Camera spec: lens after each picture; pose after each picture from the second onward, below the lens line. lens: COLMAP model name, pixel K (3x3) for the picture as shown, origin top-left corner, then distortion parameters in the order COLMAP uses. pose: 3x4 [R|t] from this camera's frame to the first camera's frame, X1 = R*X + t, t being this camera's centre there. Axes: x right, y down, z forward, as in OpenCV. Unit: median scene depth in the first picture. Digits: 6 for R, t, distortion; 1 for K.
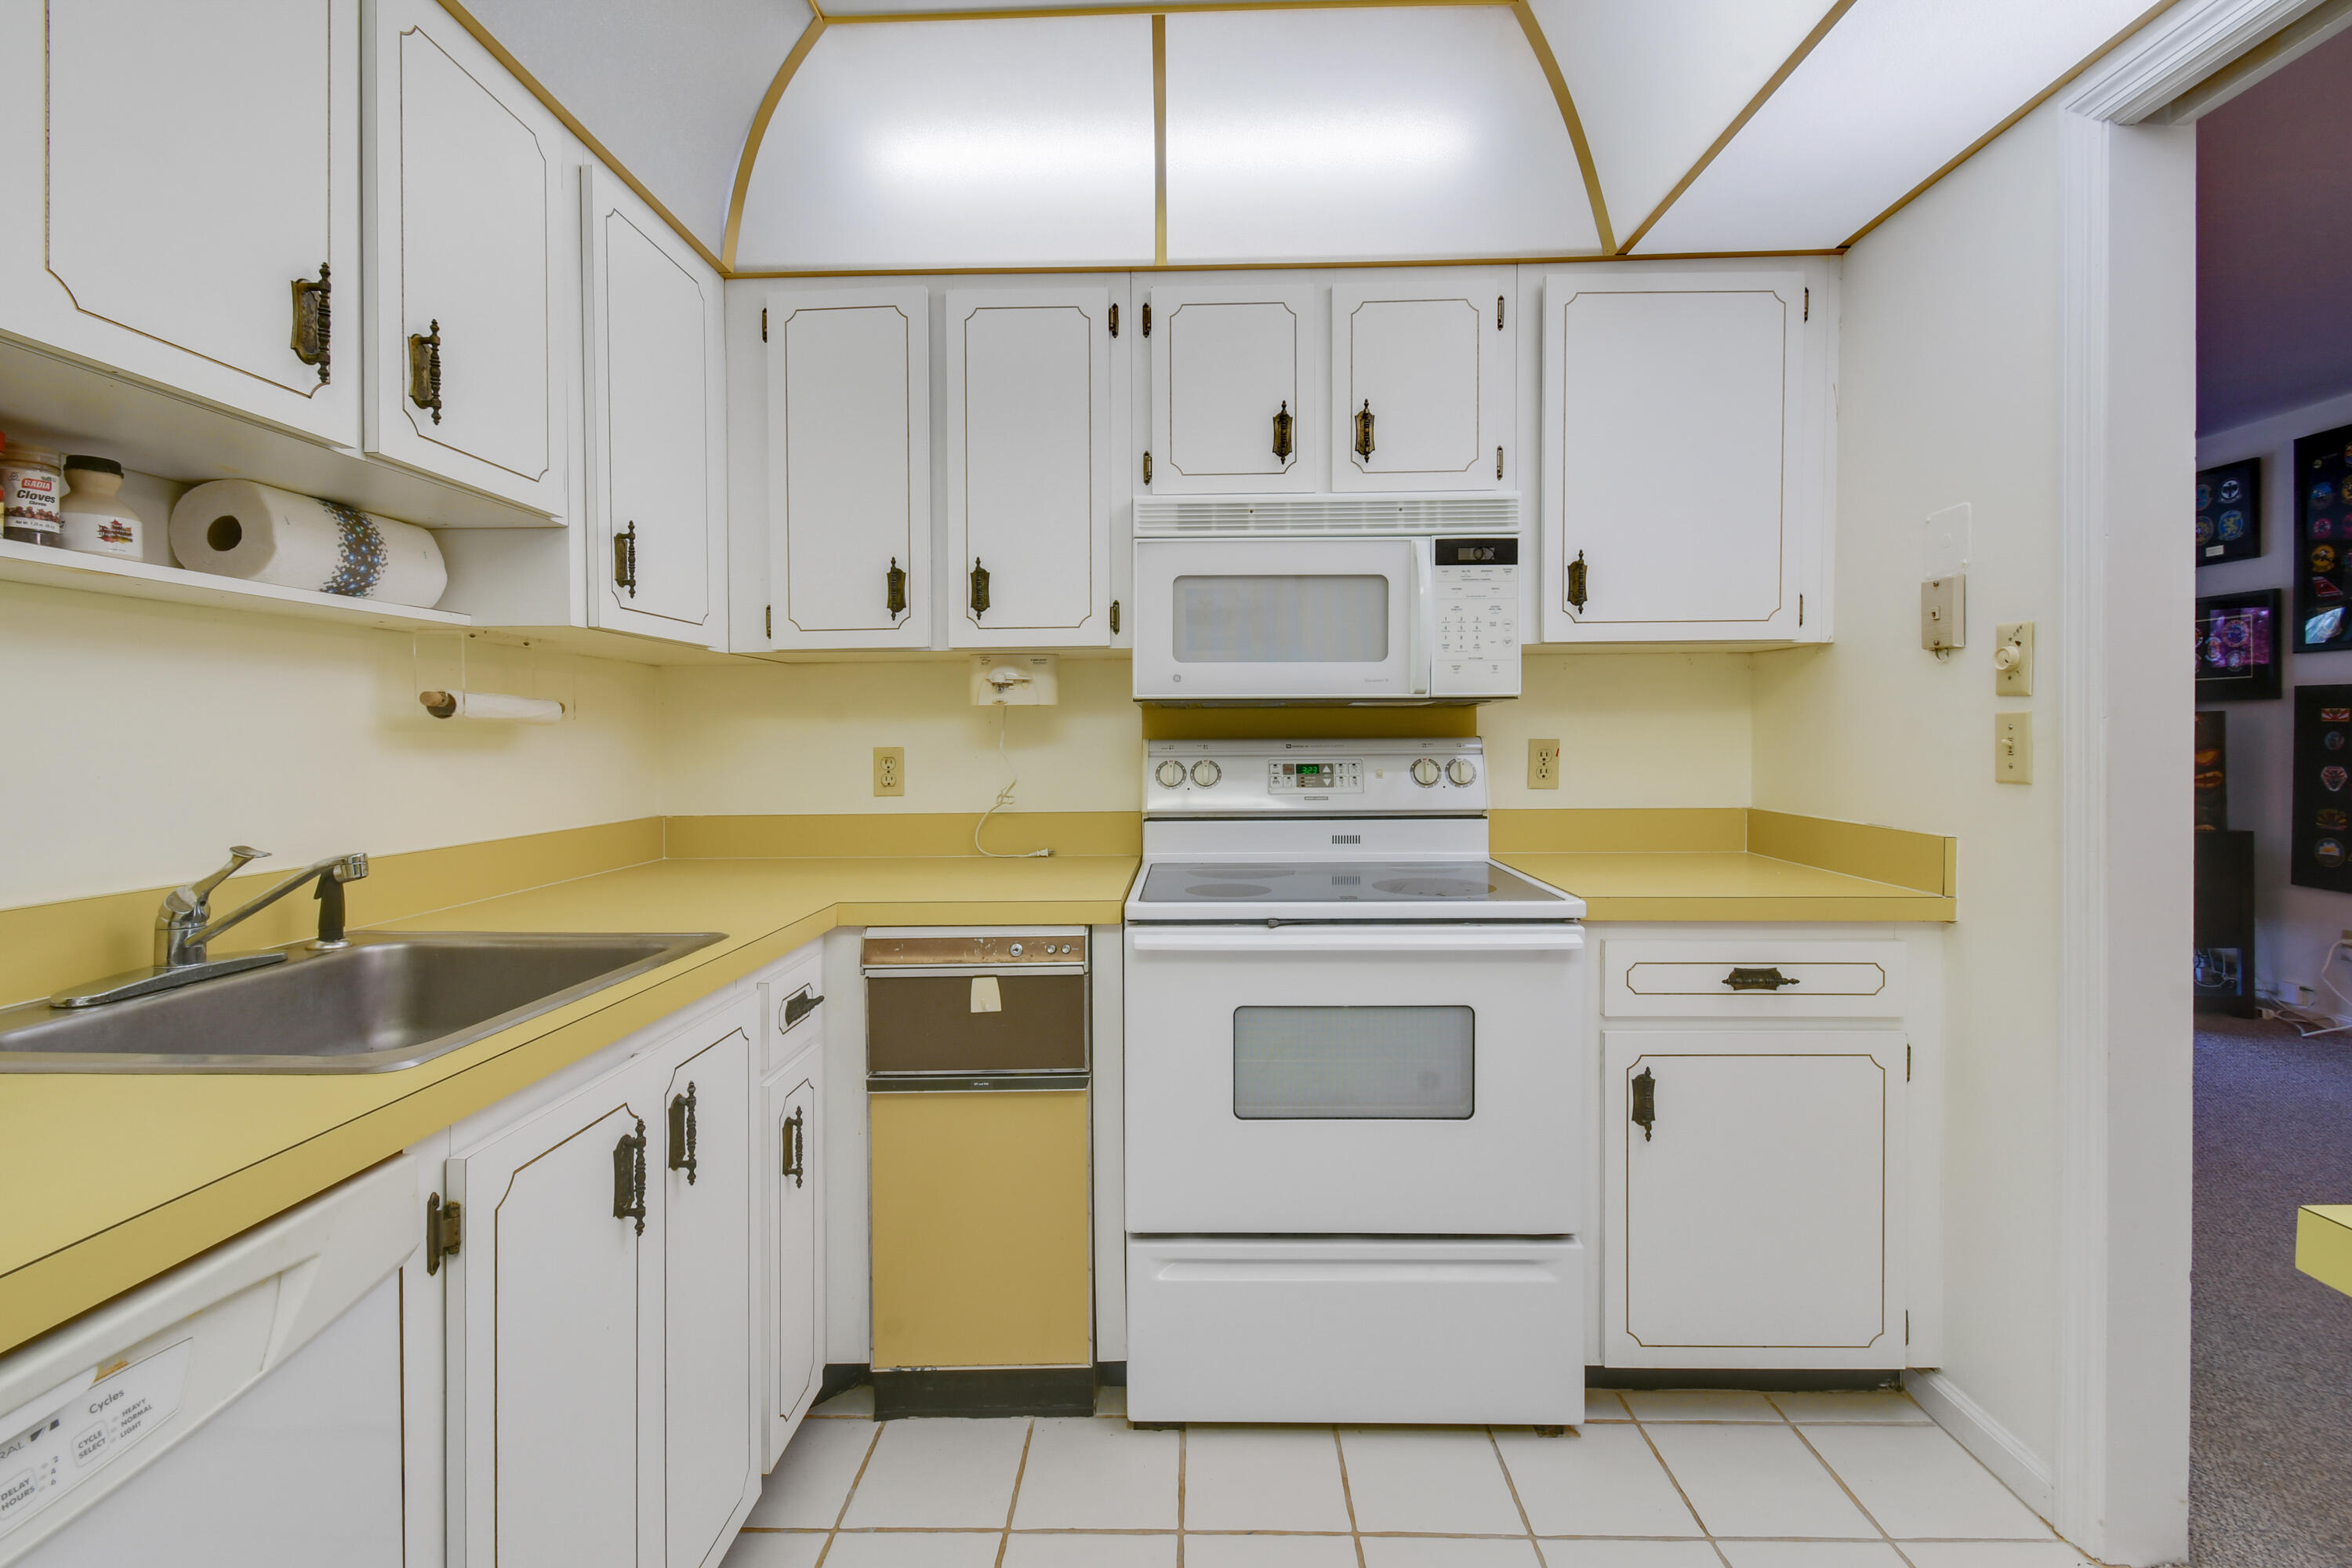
lens RADIAL K [[1041.7, 0, 1171.4], [0, 1041.7, 742.2], [0, 0, 1]] dist [0.001533, -0.000217]
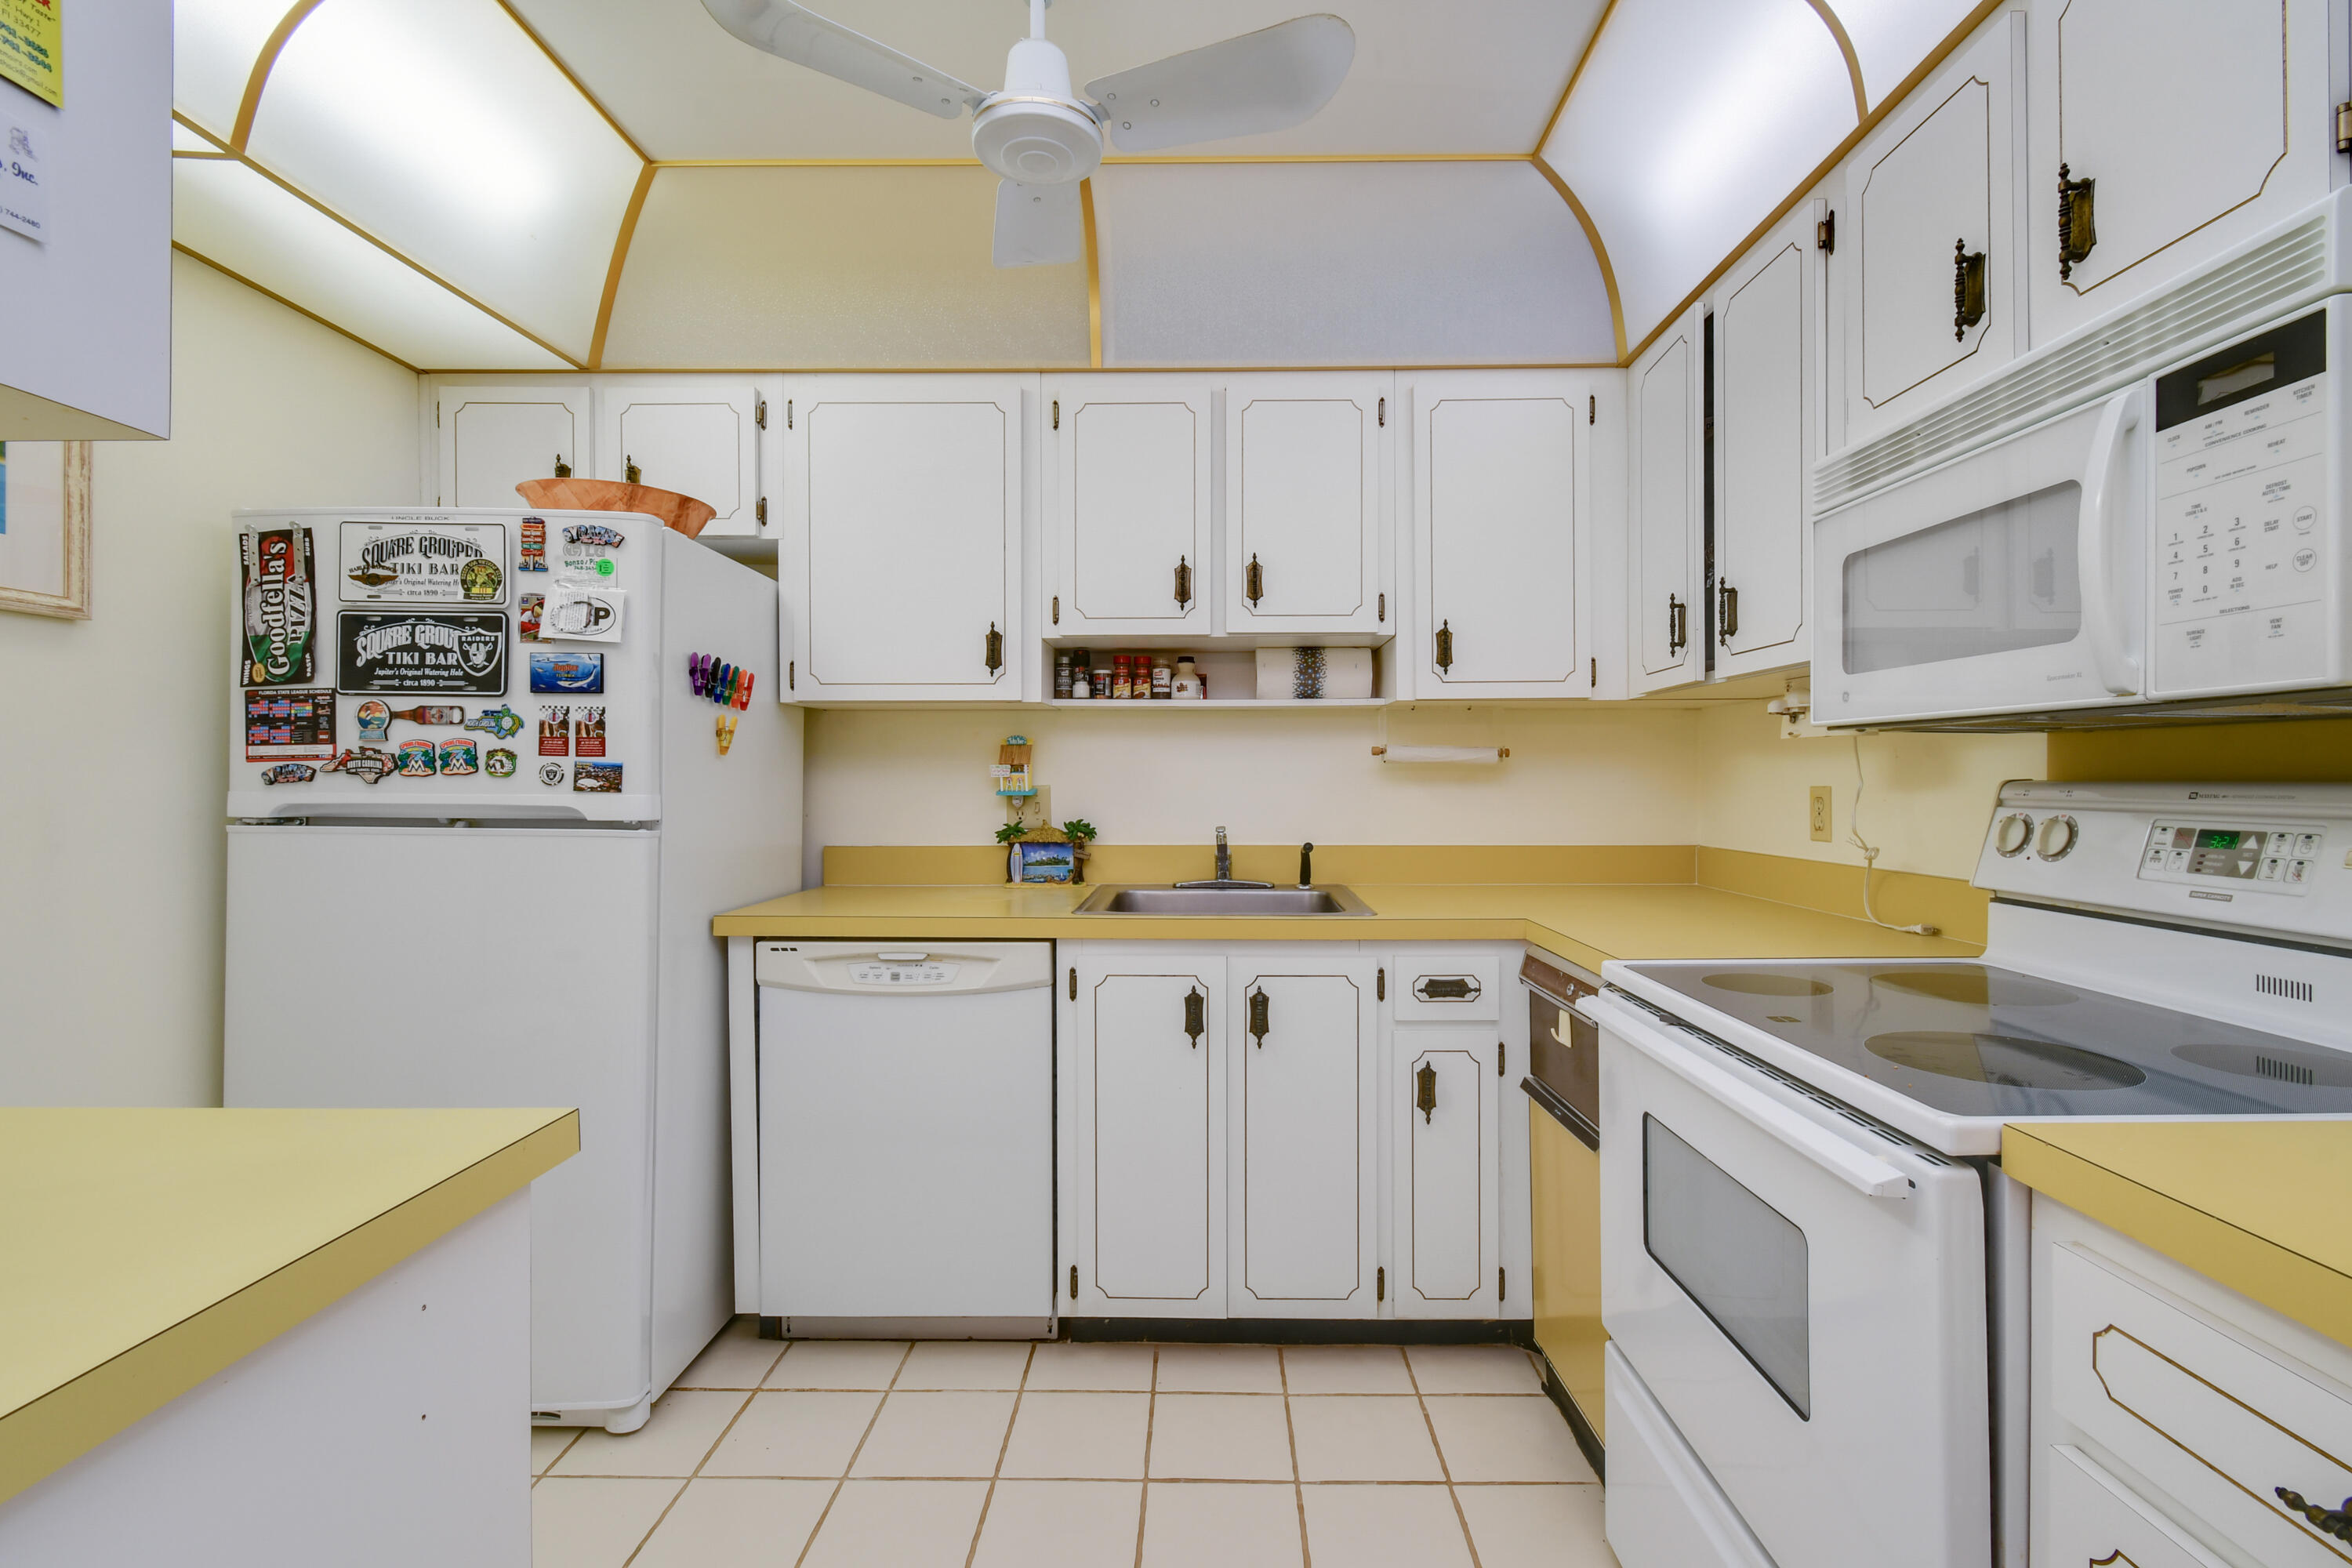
lens RADIAL K [[1107.7, 0, 1224.9], [0, 1107.7, 772.4], [0, 0, 1]] dist [0.001649, 0.000175]
pose [[0.010365, 0.003145, -0.999941, 0.771667], [-0.002616, 0.999992, 0.003118, -0.009792], [0.999943, 0.002583, 0.010373, 0.554724]]
